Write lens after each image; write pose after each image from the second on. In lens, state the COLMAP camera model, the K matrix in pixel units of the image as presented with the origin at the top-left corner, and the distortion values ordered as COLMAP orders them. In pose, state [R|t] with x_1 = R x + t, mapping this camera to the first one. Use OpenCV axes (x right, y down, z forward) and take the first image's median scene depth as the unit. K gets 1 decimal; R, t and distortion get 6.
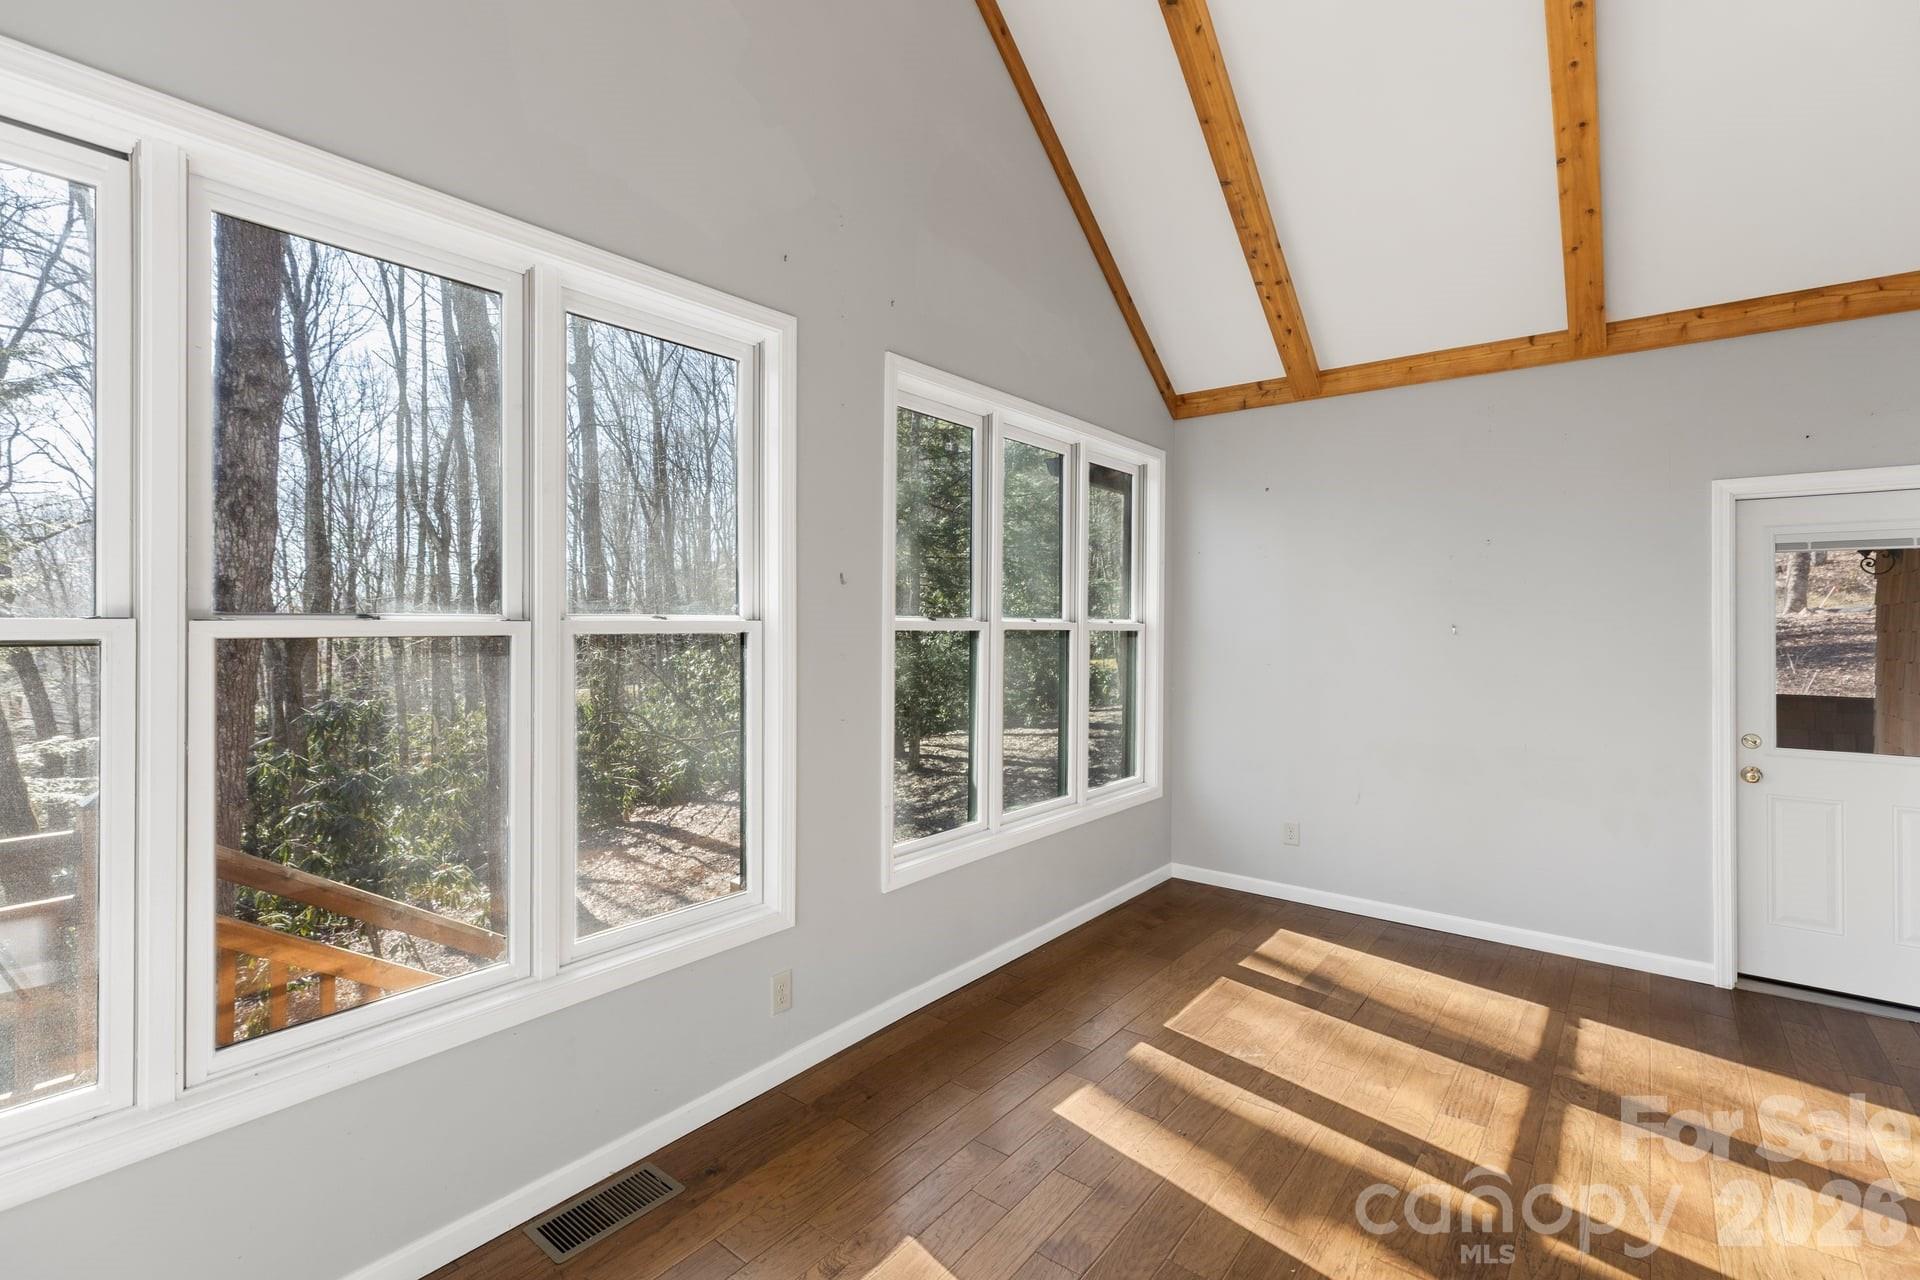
lens RADIAL K [[869.9, 0, 964.0], [0, 869.9, 628.4], [0, 0, 1]] dist [0.001660, -0.000176]
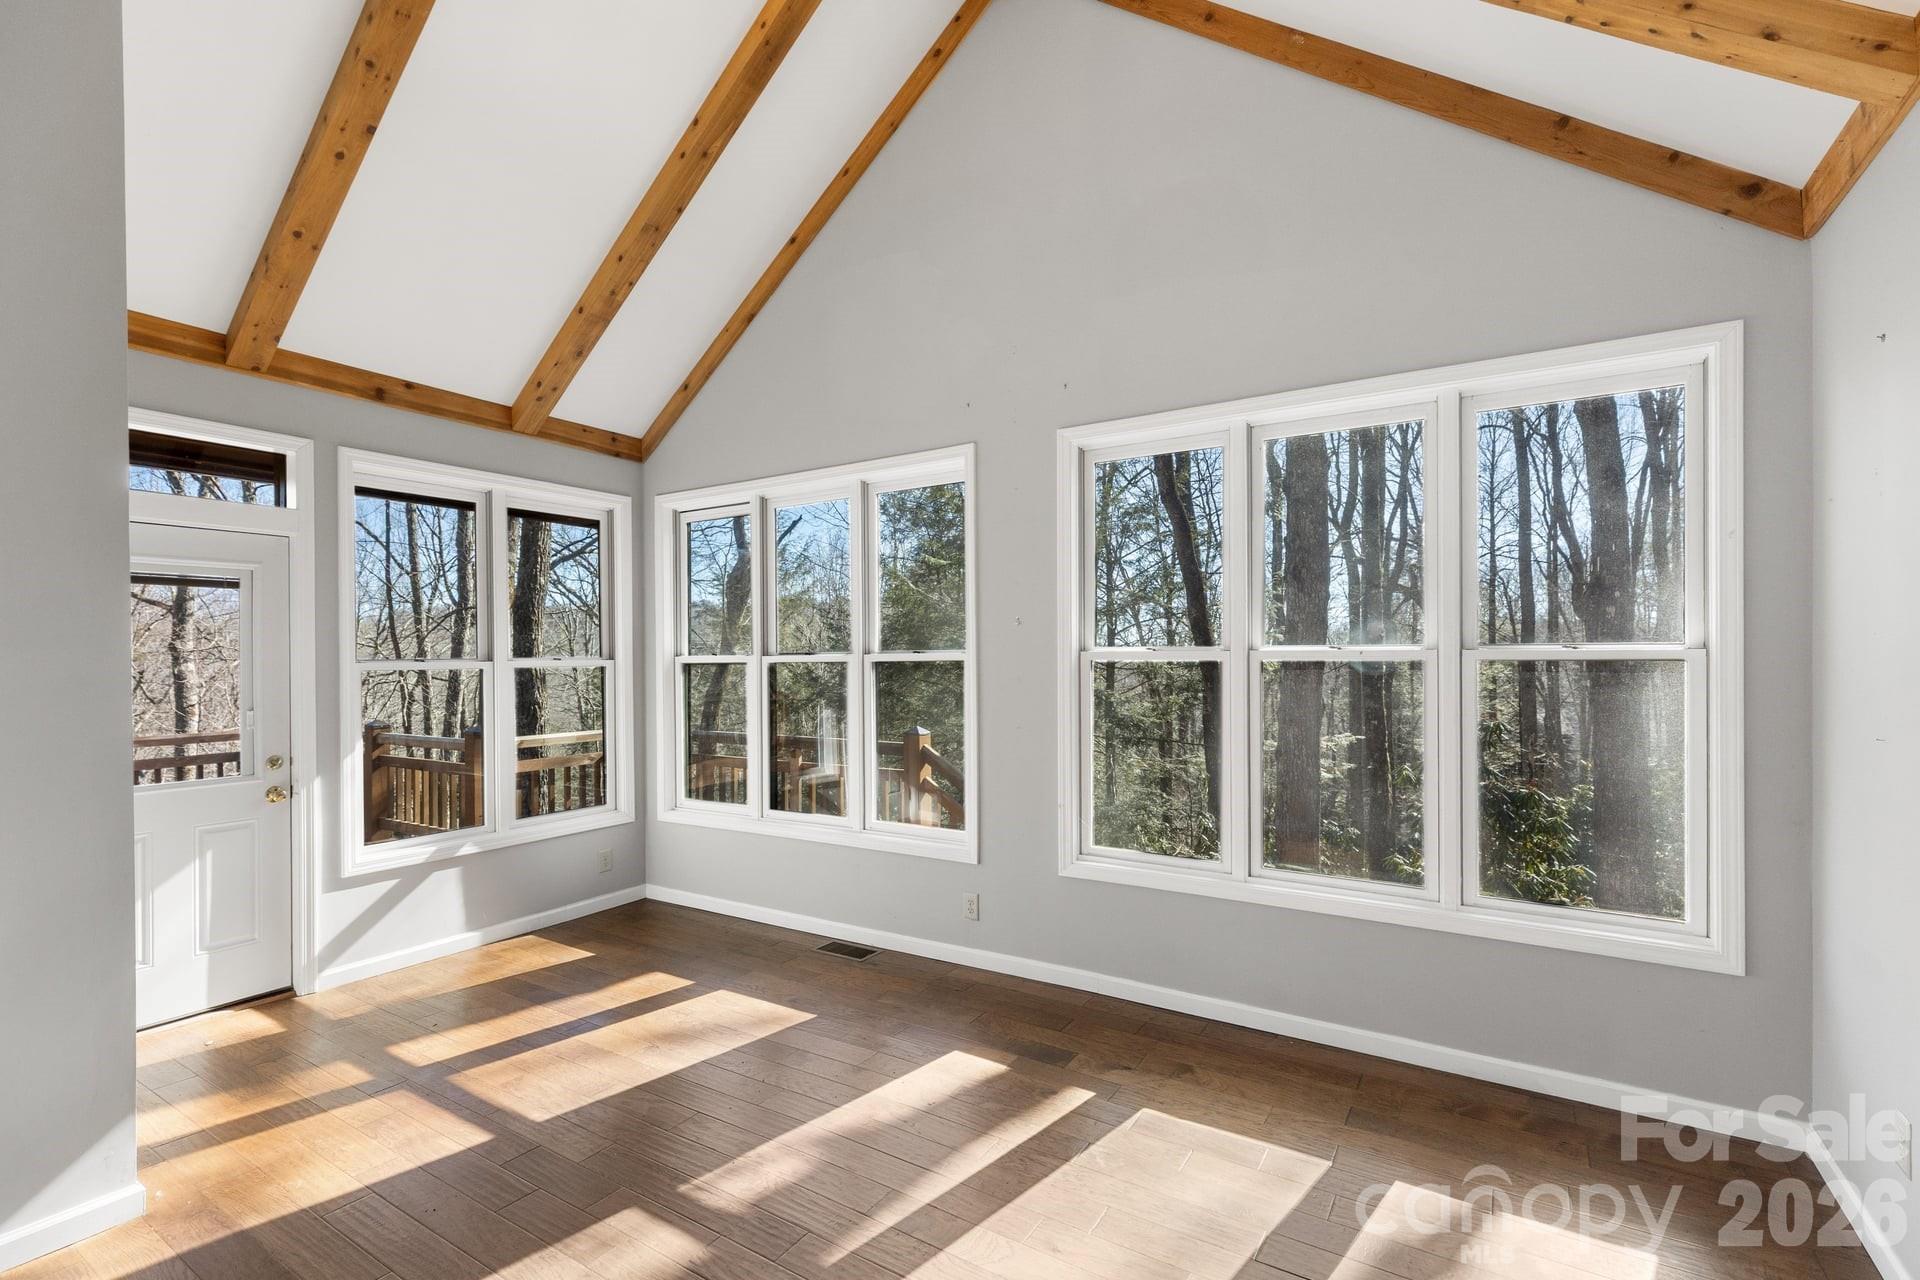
lens RADIAL K [[874.7, 0, 955.0], [0, 874.7, 662.8], [0, 0, 1]] dist [0.001765, 0.000062]
pose [[0.087061, 0.007844, -0.996172, 0.965691], [0.007290, 0.999937, 0.008511, -0.005946], [0.996176, -0.008003, 0.086998, 0.647263]]
